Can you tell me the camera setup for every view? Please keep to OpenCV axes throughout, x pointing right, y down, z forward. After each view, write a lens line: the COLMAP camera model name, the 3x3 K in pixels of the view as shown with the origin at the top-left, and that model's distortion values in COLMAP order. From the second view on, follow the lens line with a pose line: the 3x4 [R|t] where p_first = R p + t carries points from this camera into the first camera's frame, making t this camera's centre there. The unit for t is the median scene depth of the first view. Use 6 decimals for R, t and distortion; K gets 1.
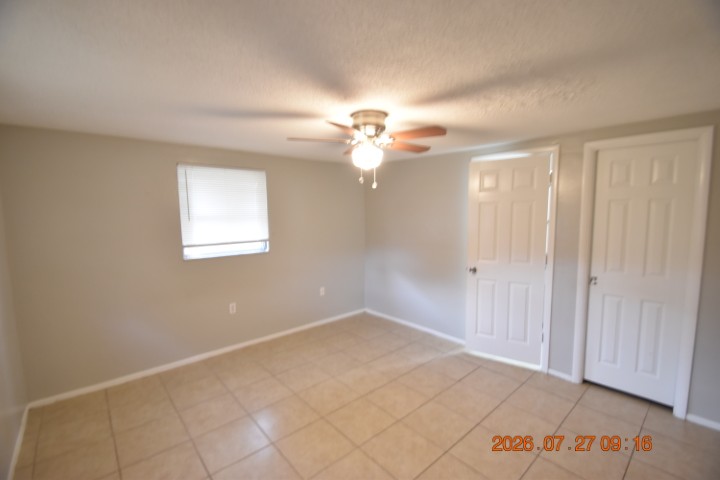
lens RADIAL K [[316.2, 0, 357.0], [0, 316.2, 241.7], [0, 0, 1]] dist [0.021048, -0.019348]
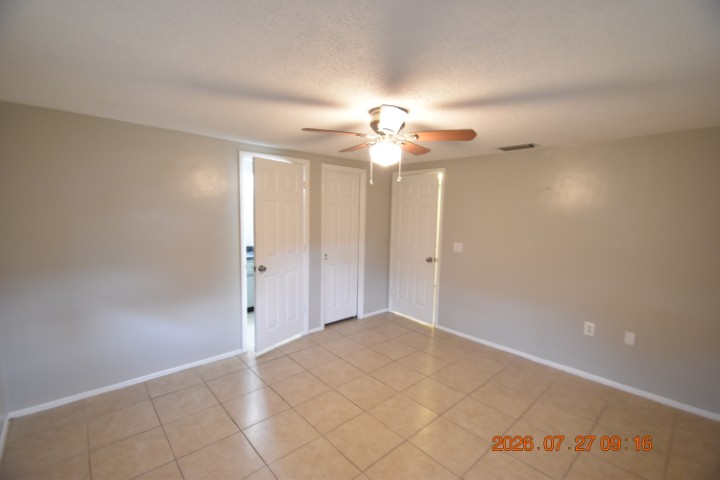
lens RADIAL K [[316.2, 0, 357.0], [0, 316.2, 241.7], [0, 0, 1]] dist [0.021048, -0.019348]
pose [[-0.018345, -0.086616, 0.996073, -0.764814], [0.075057, 0.993310, 0.087758, -0.071773], [-0.997010, 0.076372, -0.011721, 0.893725]]
